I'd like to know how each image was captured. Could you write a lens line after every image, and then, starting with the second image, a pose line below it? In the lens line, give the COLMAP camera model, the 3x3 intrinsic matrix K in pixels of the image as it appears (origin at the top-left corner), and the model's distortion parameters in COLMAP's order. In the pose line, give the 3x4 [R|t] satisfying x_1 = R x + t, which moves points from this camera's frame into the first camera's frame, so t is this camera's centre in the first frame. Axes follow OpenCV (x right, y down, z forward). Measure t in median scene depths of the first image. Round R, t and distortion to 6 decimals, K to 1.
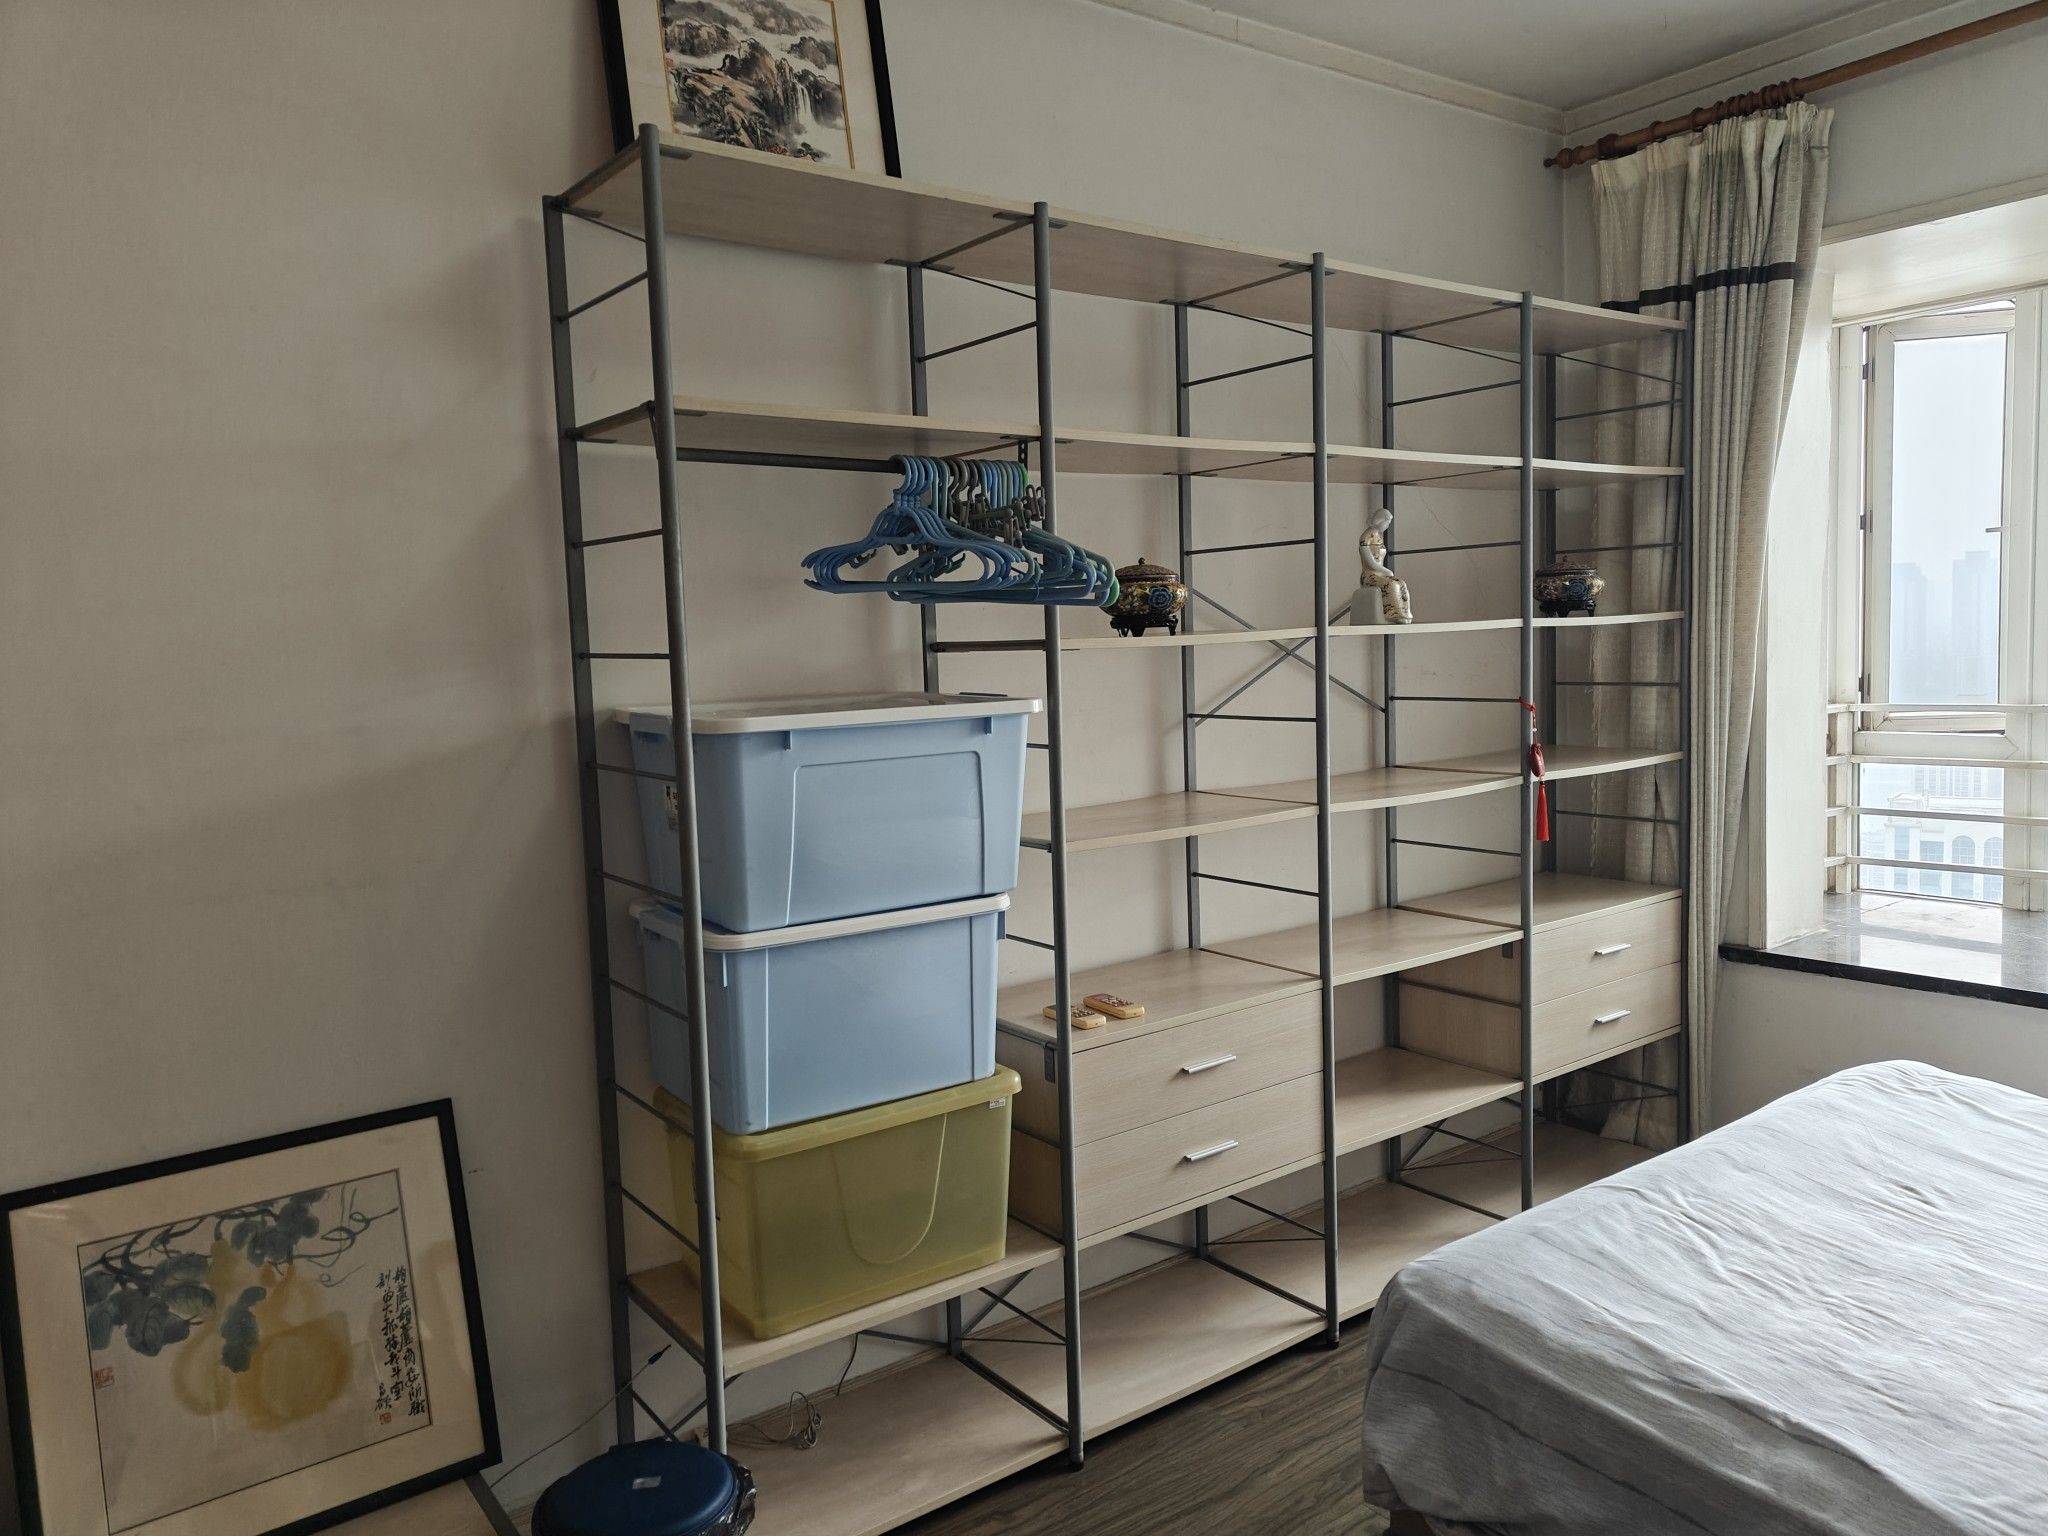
lens RADIAL K [[1435.9, 0, 1041.3], [0, 1435.9, 776.3], [0, 0, 1]] dist [0.034672, -0.027423]
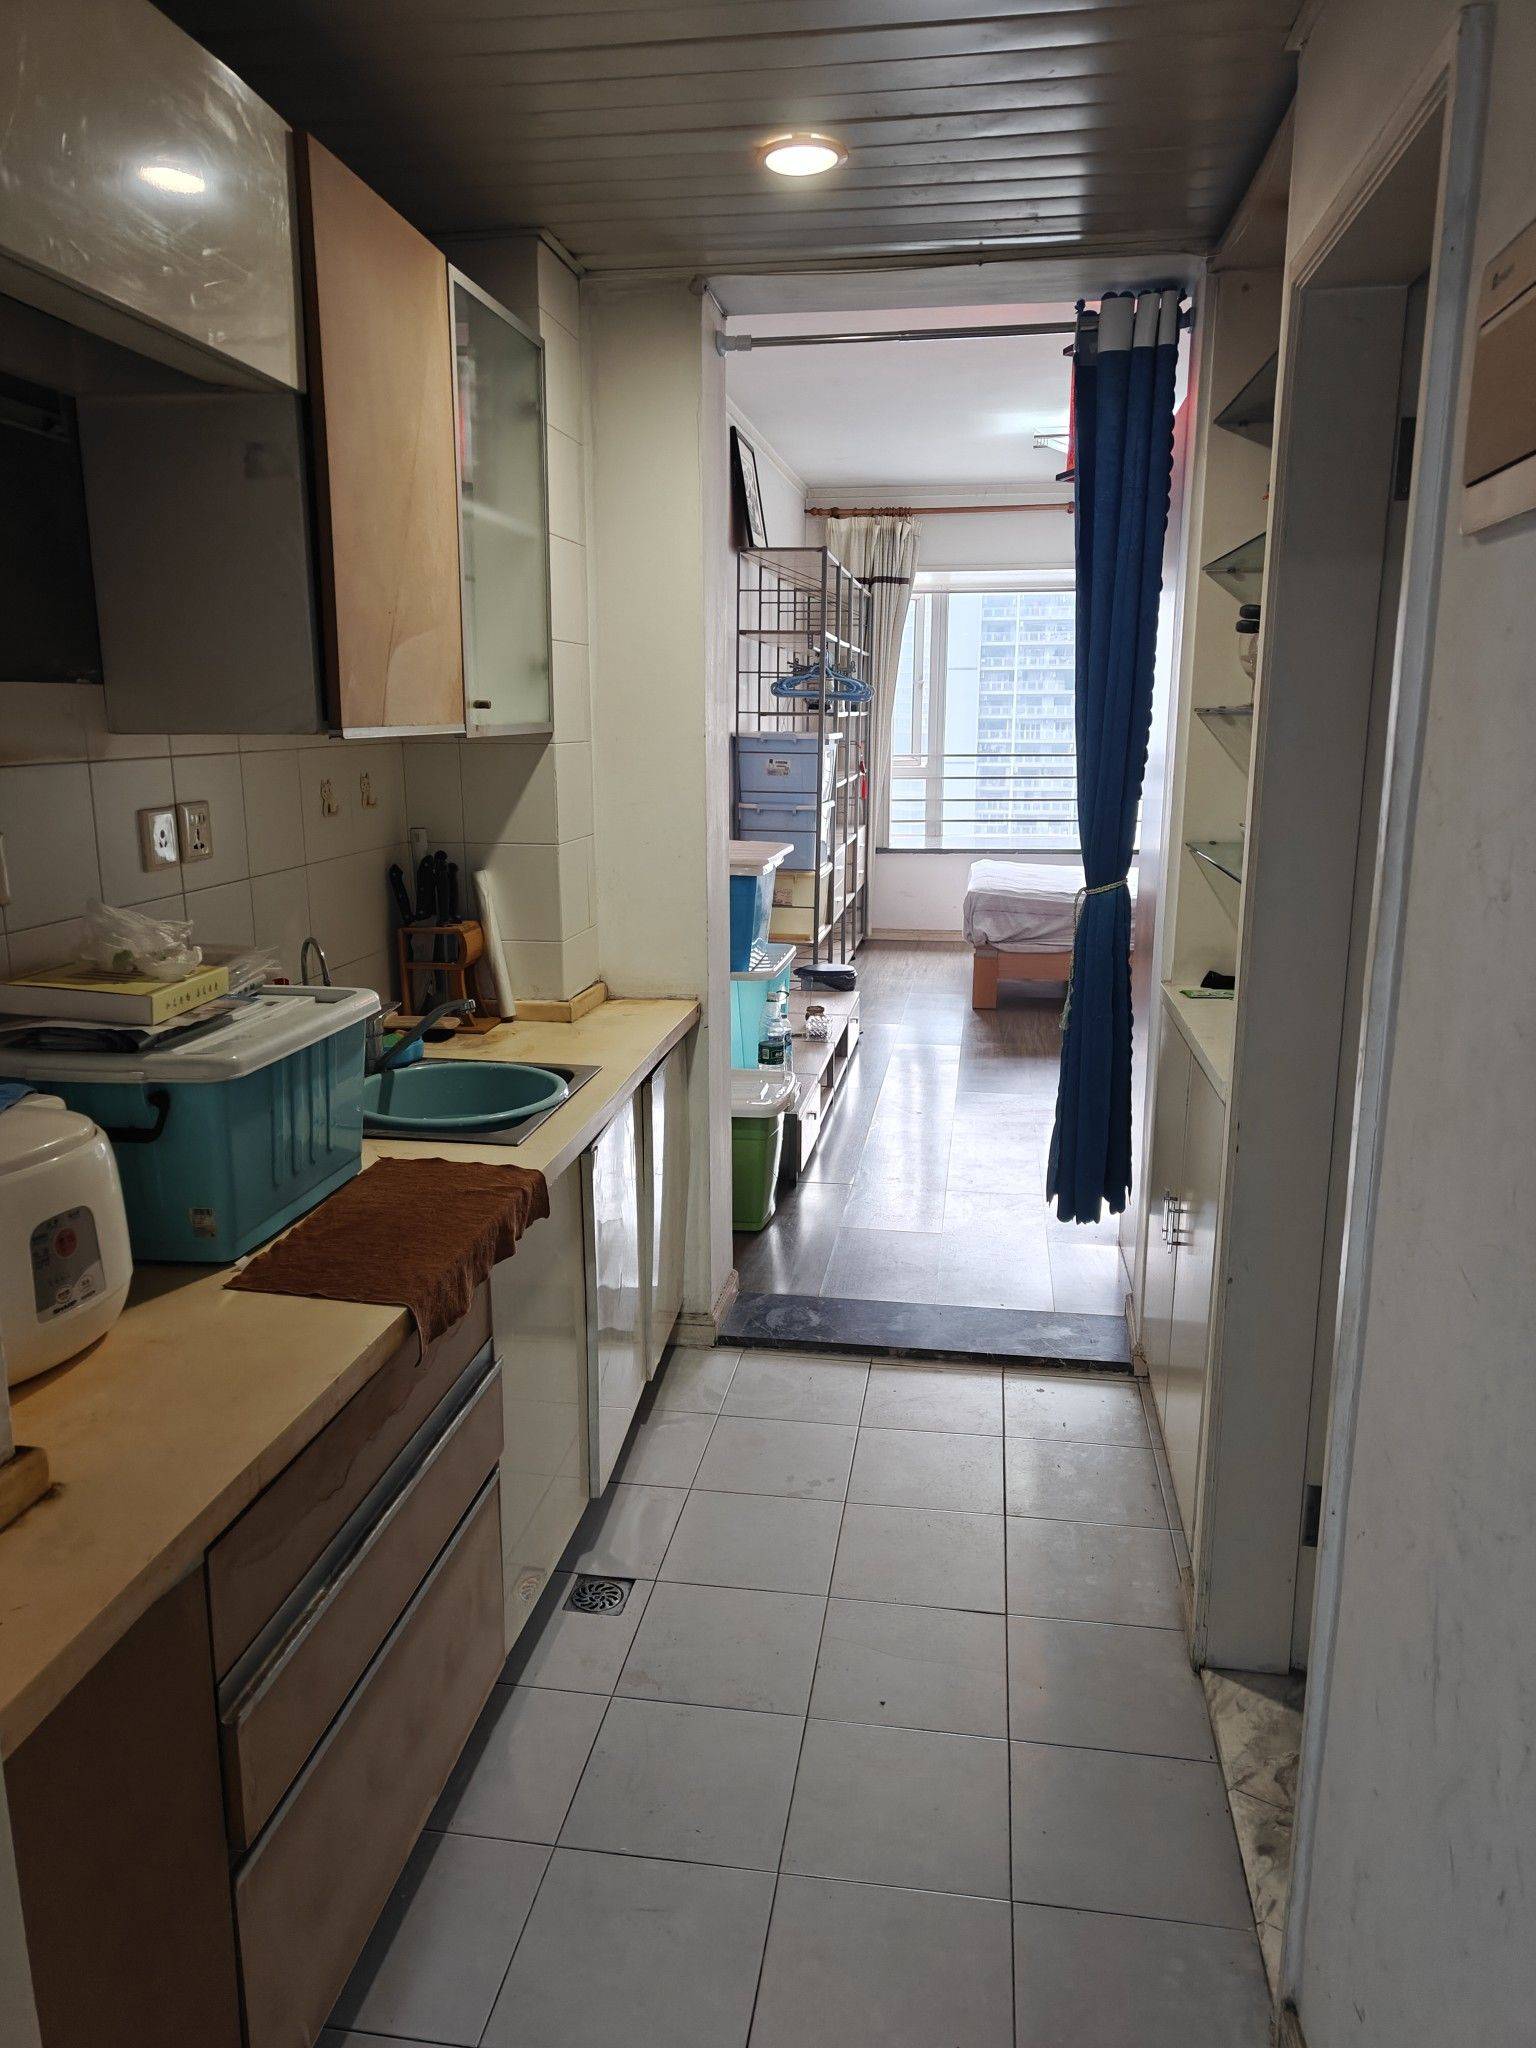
lens RADIAL K [[1435.9, 0, 766.1], [0, 1435.9, 1031.8], [0, 0, 1]] dist [0.034672, -0.027423]
pose [[0.717905, -0.115513, 0.686491, -1.824484], [0.042579, 0.991577, 0.122321, 0.156304], [-0.694838, -0.058584, 0.716776, -0.875429]]
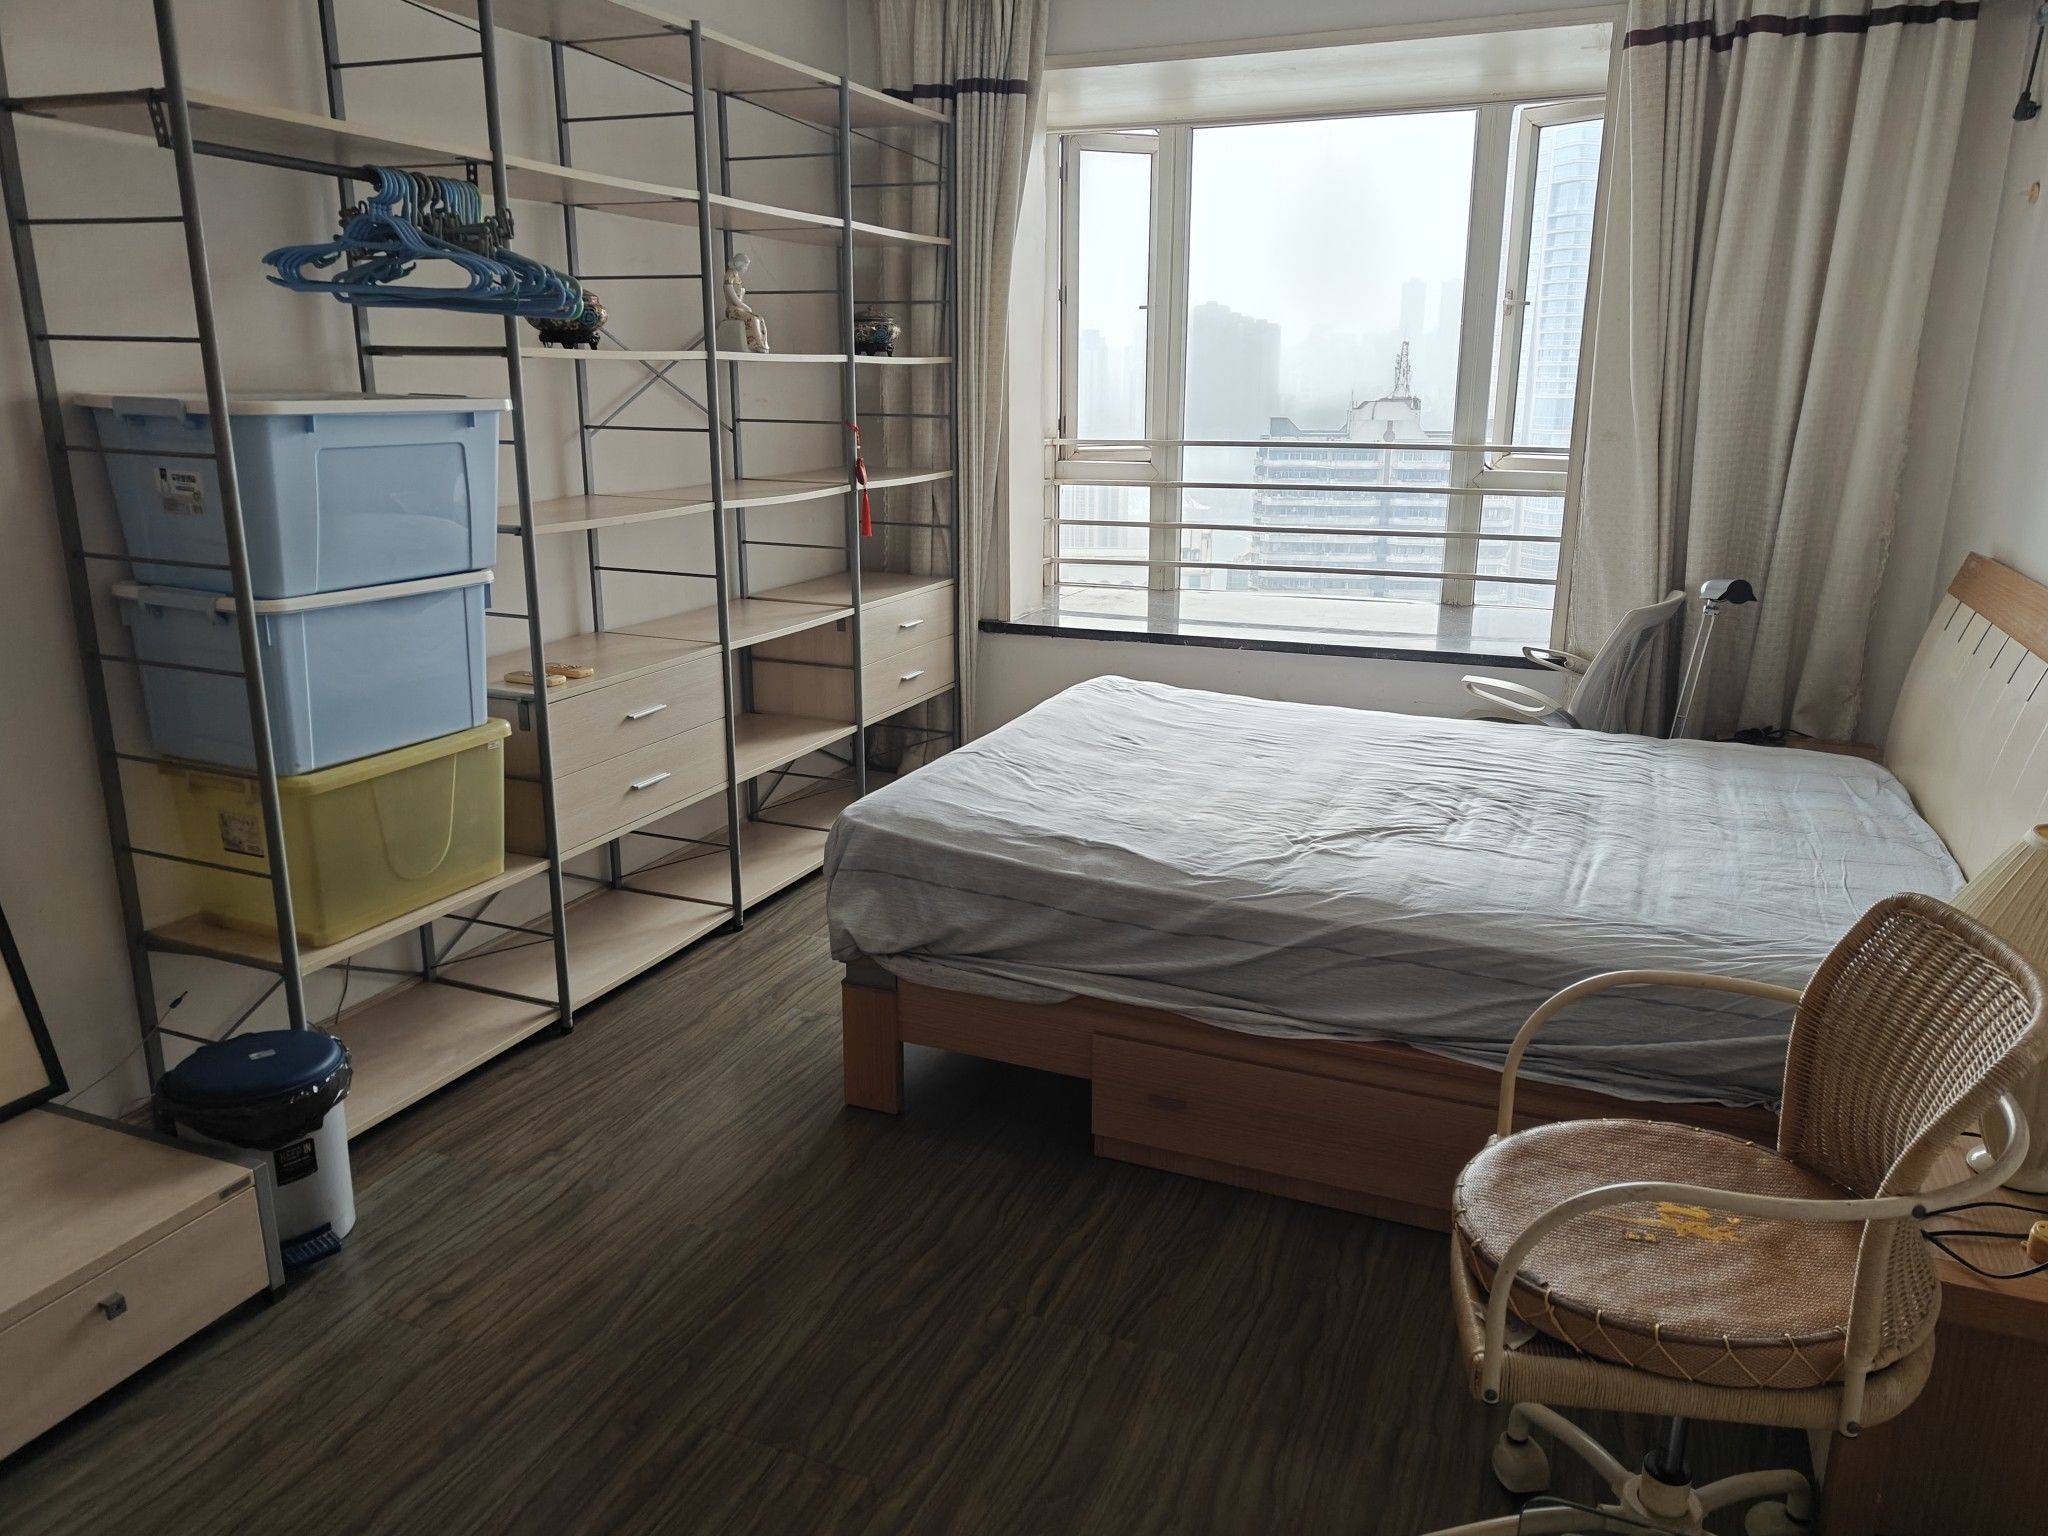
lens RADIAL K [[1435.9, 0, 1041.3], [0, 1435.9, 776.3], [0, 0, 1]] dist [0.034672, -0.027423]
pose [[0.858358, -0.096097, 0.503971, -0.208128], [0.010436, 0.985369, 0.170115, 0.044059], [-0.512945, -0.140761, 0.846802, -0.217935]]
